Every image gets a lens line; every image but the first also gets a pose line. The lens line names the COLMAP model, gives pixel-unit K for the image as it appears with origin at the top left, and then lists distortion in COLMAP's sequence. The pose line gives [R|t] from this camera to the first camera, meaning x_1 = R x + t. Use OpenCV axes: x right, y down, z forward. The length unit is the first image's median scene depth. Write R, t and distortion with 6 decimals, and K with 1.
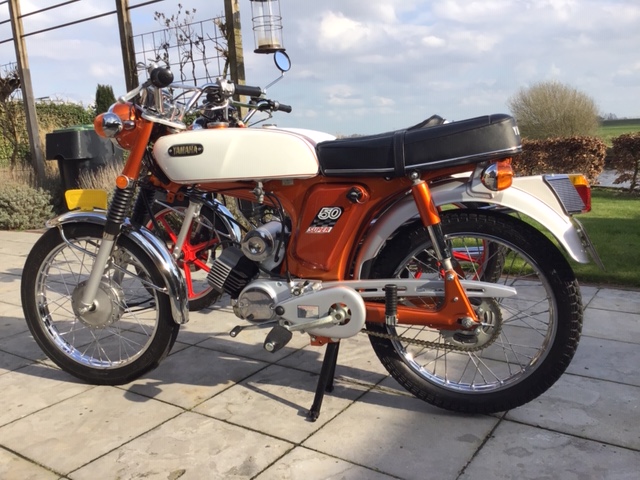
lens RADIAL K [[583.1, 0, 316.1], [0, 583.1, 245.2], [0, 0, 1]] dist [0.005970, 0.000000]
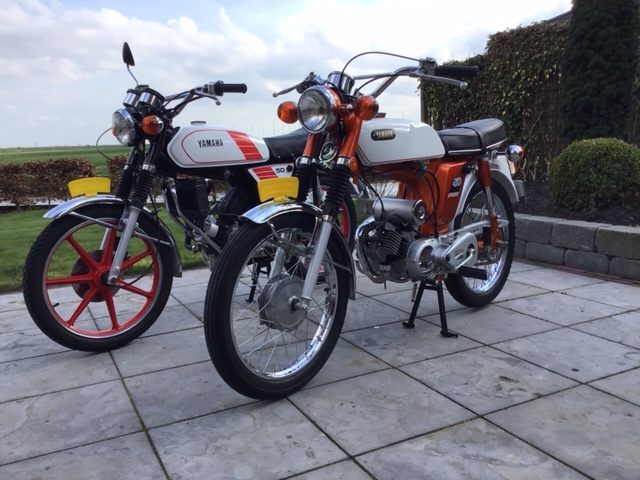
lens RADIAL K [[583.1, 0, 314.6], [0, 583.1, 237.6], [0, 0, 1]] dist [0.005970, 0.000000]
pose [[0.480374, -0.113733, 0.869658, -1.314123], [0.171658, 0.984572, 0.033942, -0.027216], [-0.860101, 0.132979, 0.492486, 0.589458]]
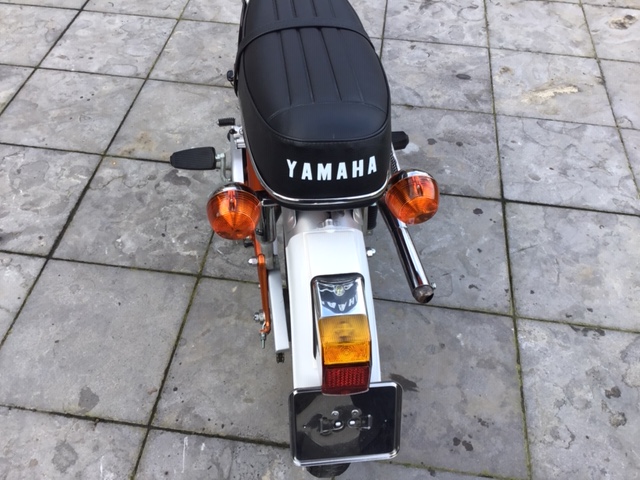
lens RADIAL K [[583.1, 0, 315.5], [0, 583.1, 244.3], [0, 0, 1]] dist [0.005970, 0.000000]
pose [[0.440912, 0.723930, -0.530586, 0.649530], [-0.193089, 0.653813, 0.731605, -0.473273], [0.876535, -0.220123, 0.428057, 0.909946]]
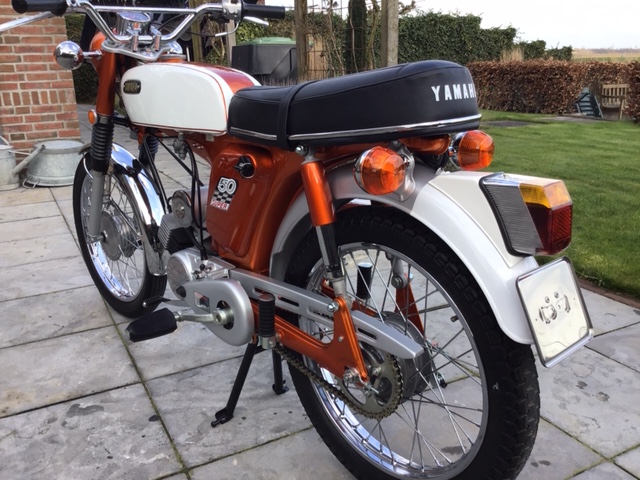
lens RADIAL K [[583.1, 0, 318.1], [0, 583.1, 244.8], [0, 0, 1]] dist [0.005970, 0.000000]
pose [[0.886762, 0.169758, -0.429925, 0.539028], [-0.103661, 0.979463, 0.172933, -0.157733], [0.450452, -0.108784, 0.886148, 0.570818]]
